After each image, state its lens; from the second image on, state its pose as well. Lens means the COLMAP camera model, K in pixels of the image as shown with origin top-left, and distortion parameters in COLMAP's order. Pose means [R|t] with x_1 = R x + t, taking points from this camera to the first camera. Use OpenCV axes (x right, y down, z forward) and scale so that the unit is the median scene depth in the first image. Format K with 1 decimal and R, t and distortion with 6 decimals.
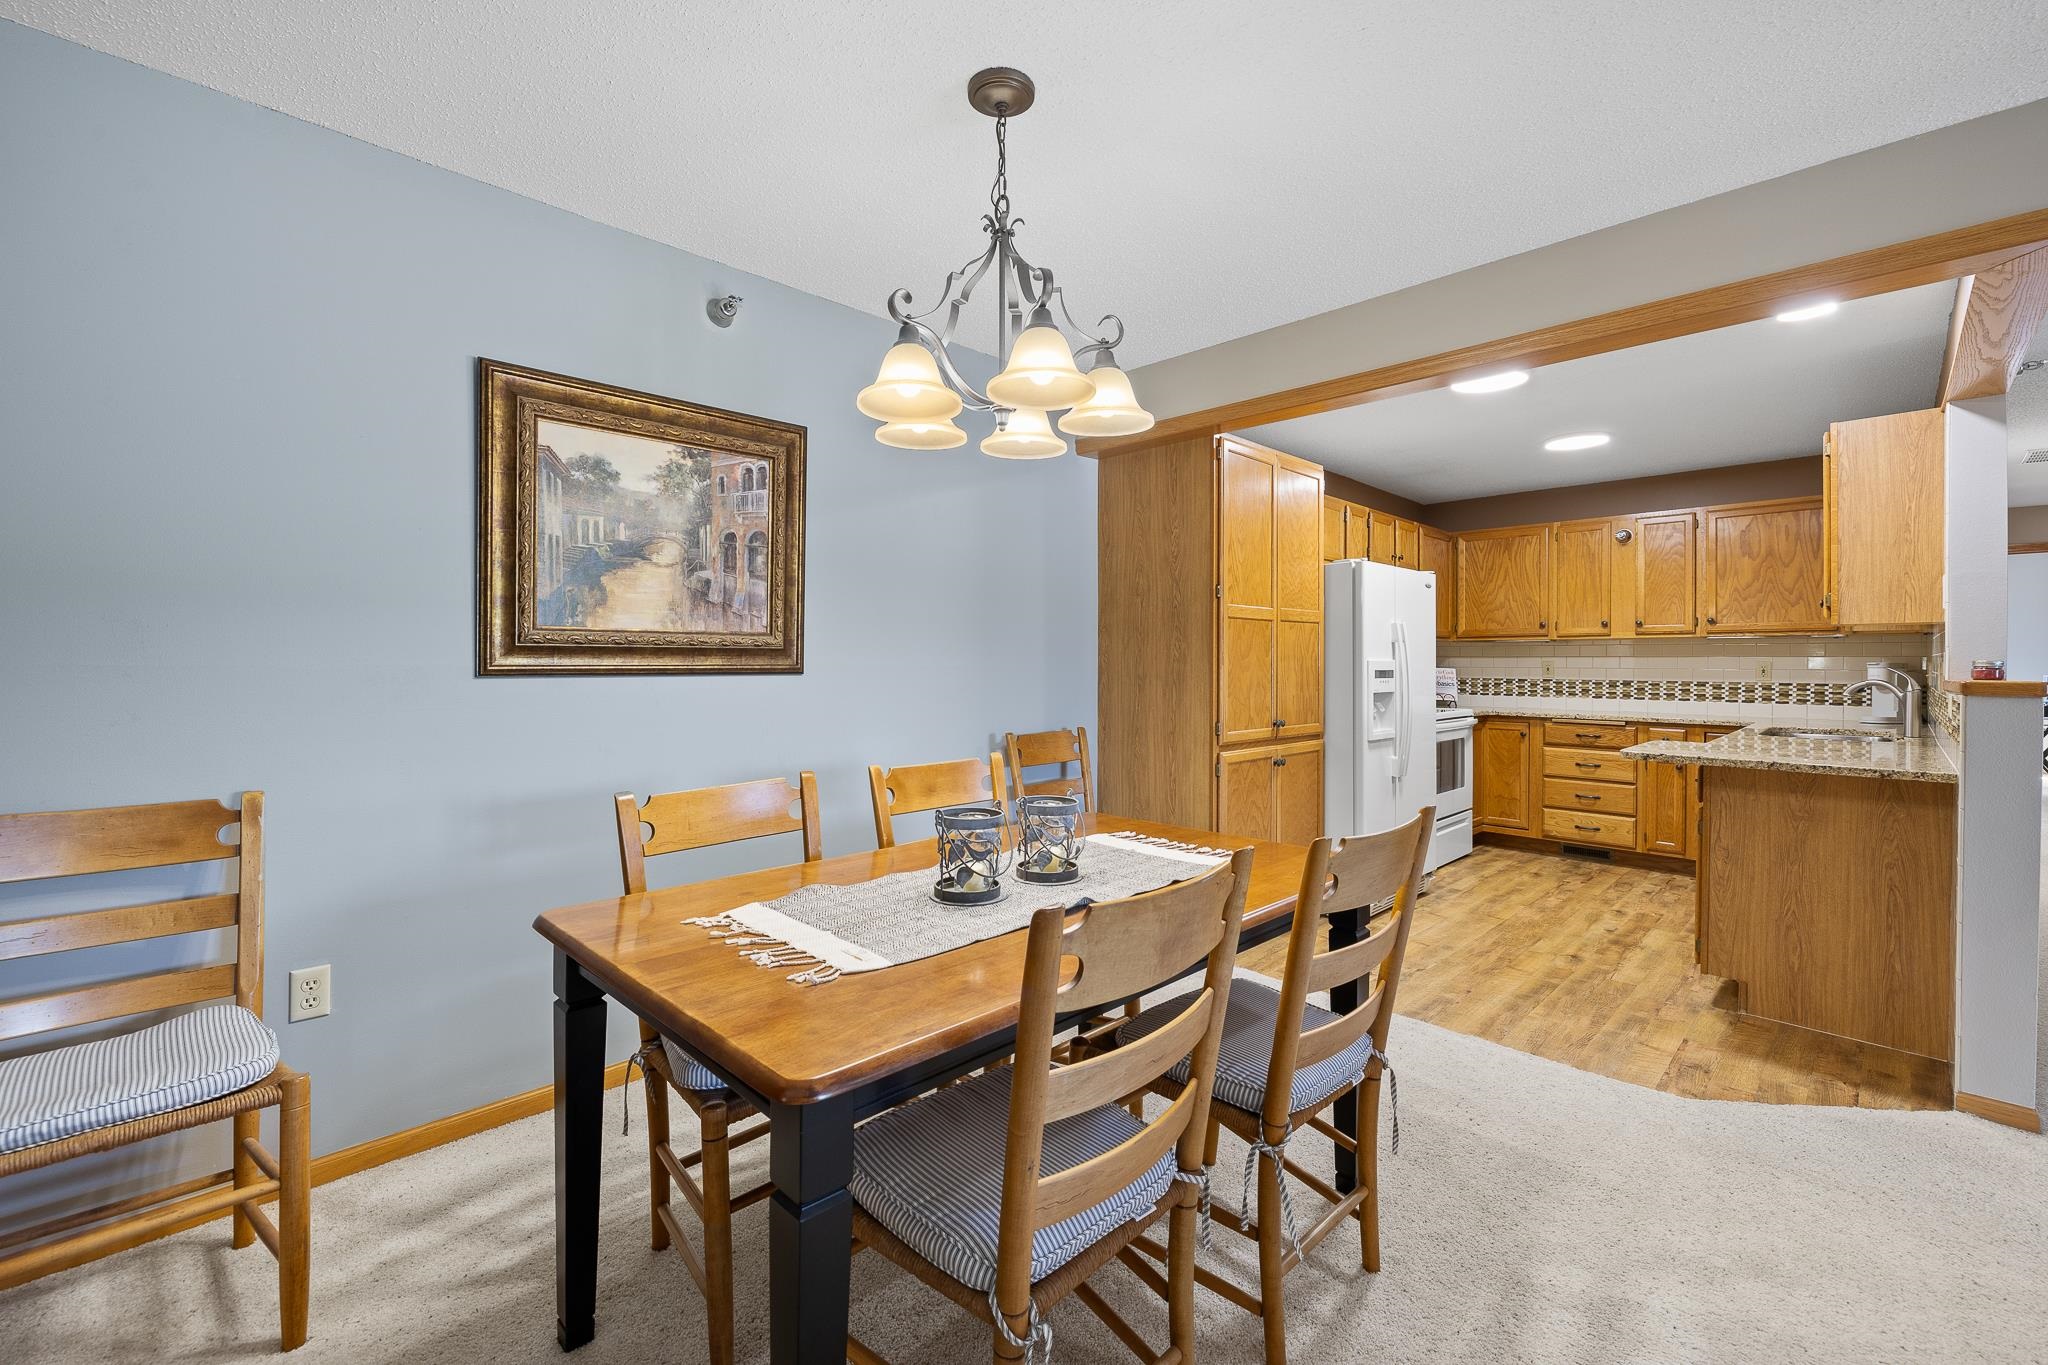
lens RADIAL K [[859.1, 0, 1028.0], [0, 859.1, 661.2], [0, 0, 1]] dist [0.000398, -0.000336]
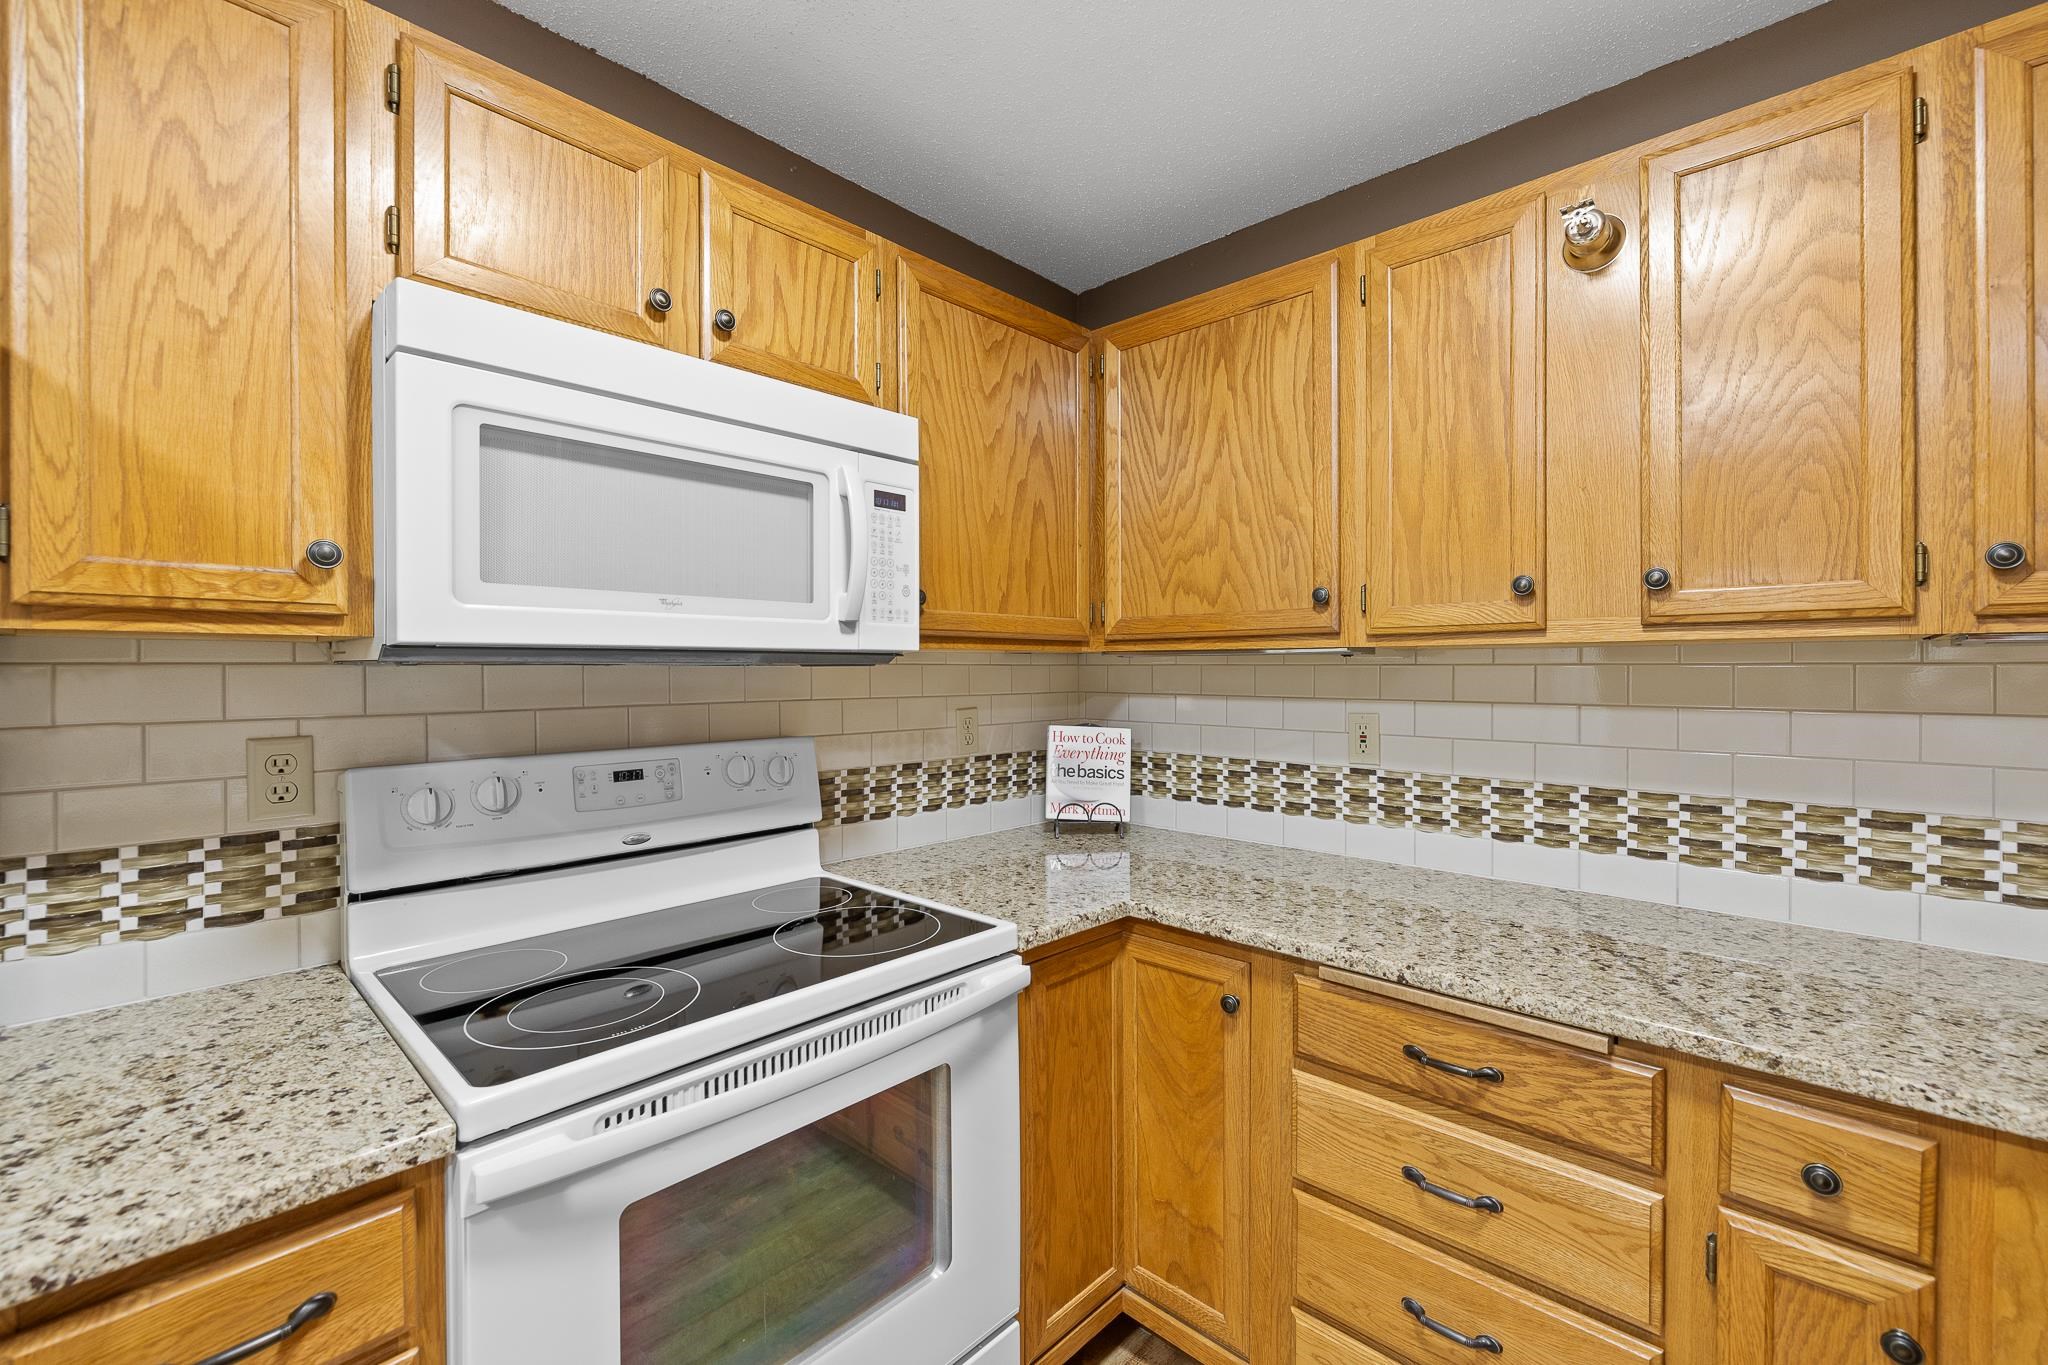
lens RADIAL K [[859.1, 0, 1033.2], [0, 859.1, 664.3], [0, 0, 1]] dist [0.000398, -0.000336]
pose [[0.998995, -0.003352, 0.044698, 0.857953], [0.003535, 0.999986, -0.004032, -0.032751], [-0.044684, 0.004186, 0.998992, 1.253498]]
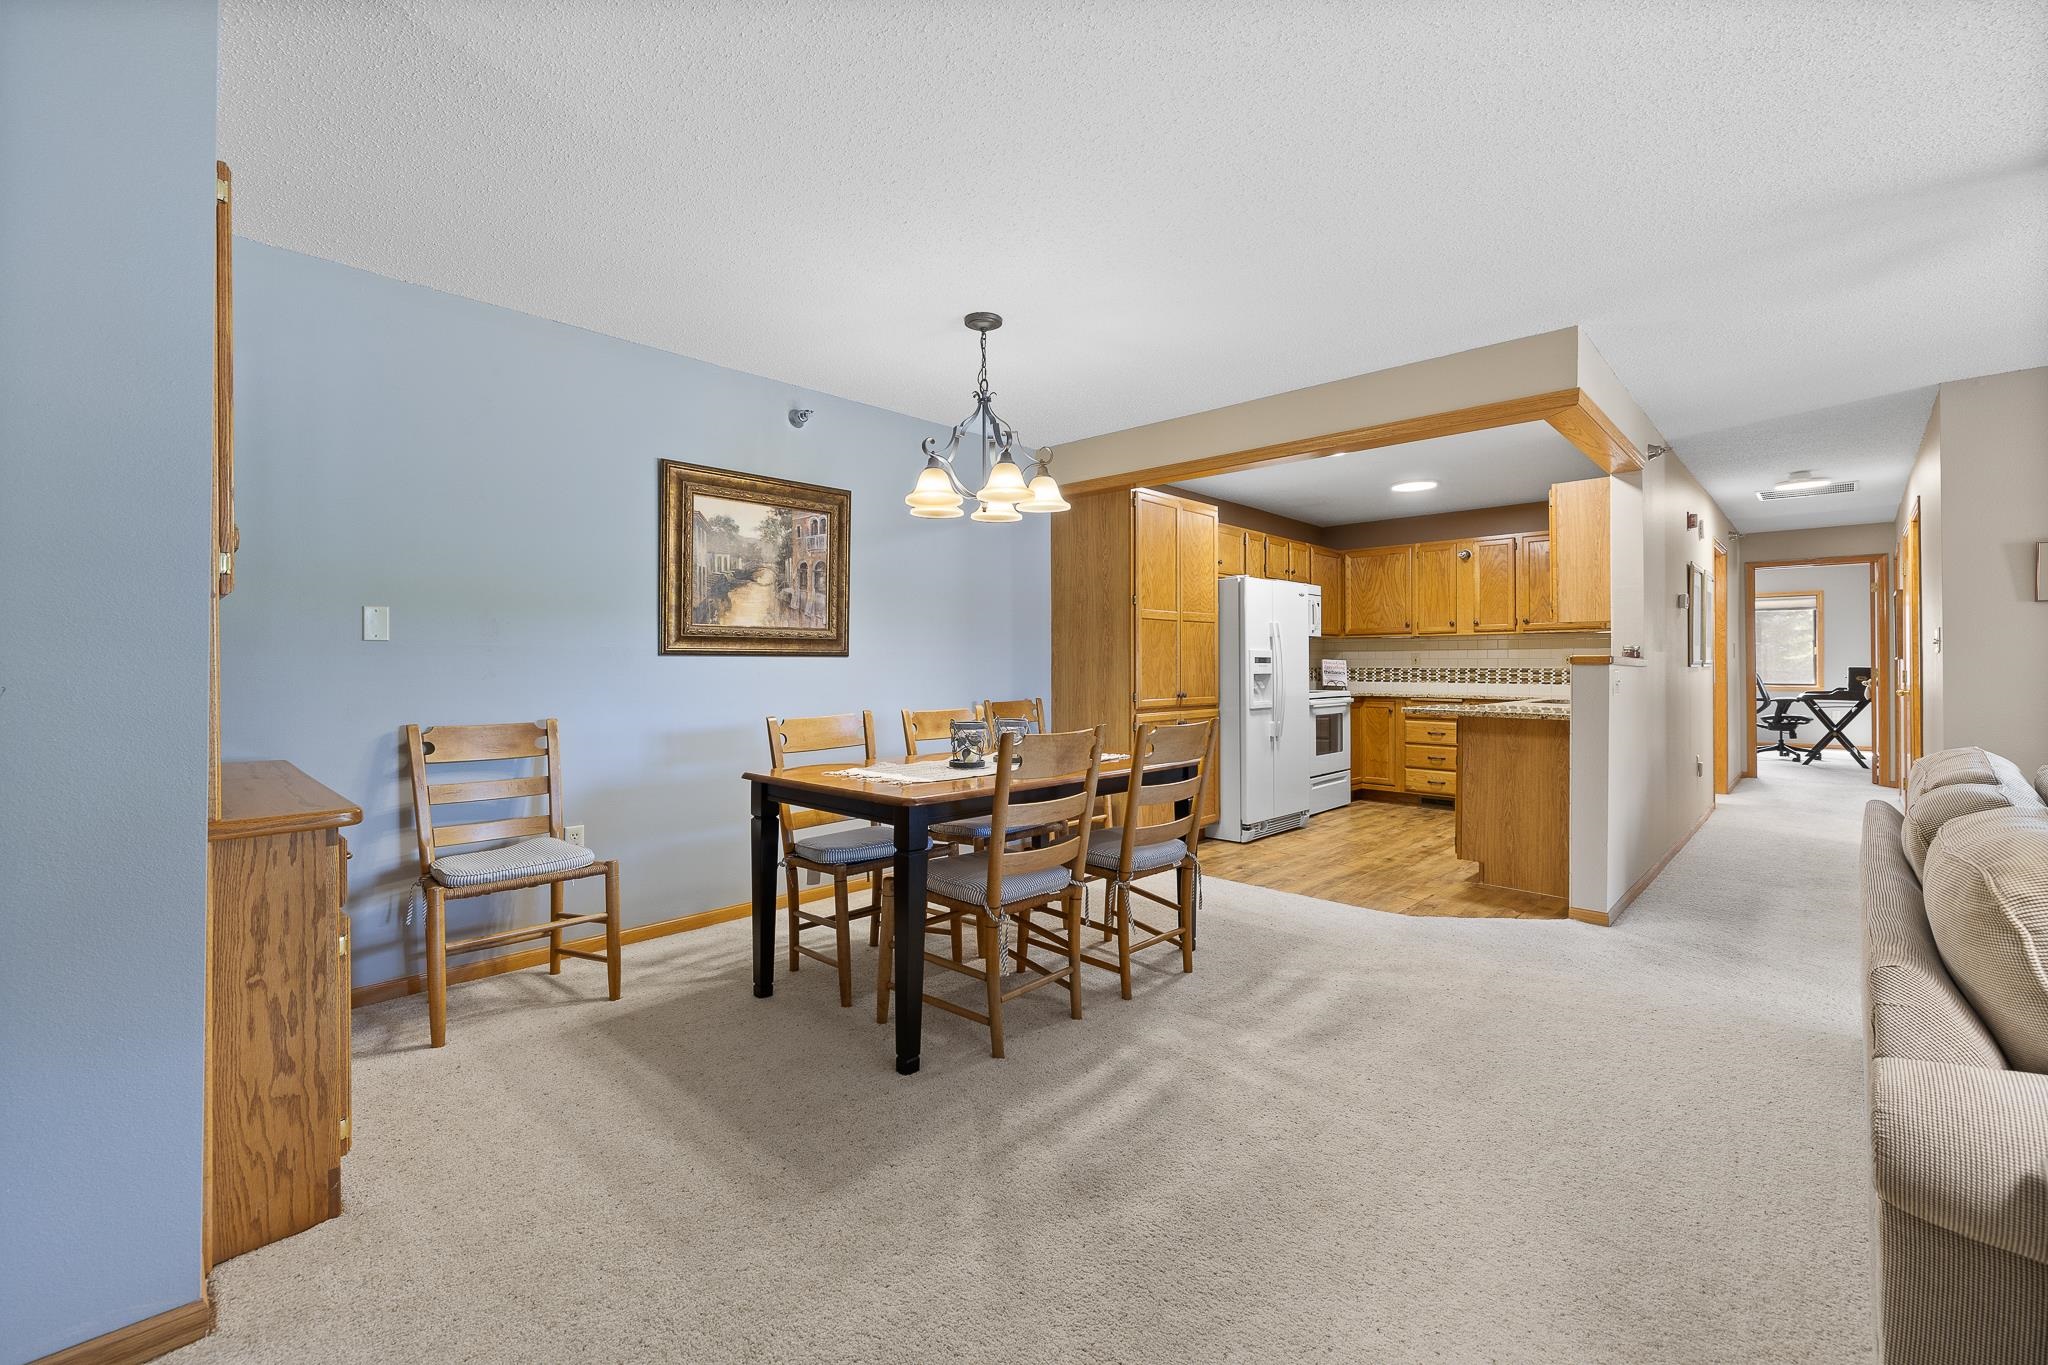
lens RADIAL K [[859.1, 0, 1027.9], [0, 859.1, 660.3], [0, 0, 1]] dist [0.000398, -0.000336]
pose [[0.999496, -0.003177, 0.031597, 0.001420], [0.003343, 0.999981, -0.005208, 0.026099], [-0.031580, 0.005311, 0.999487, -0.430531]]
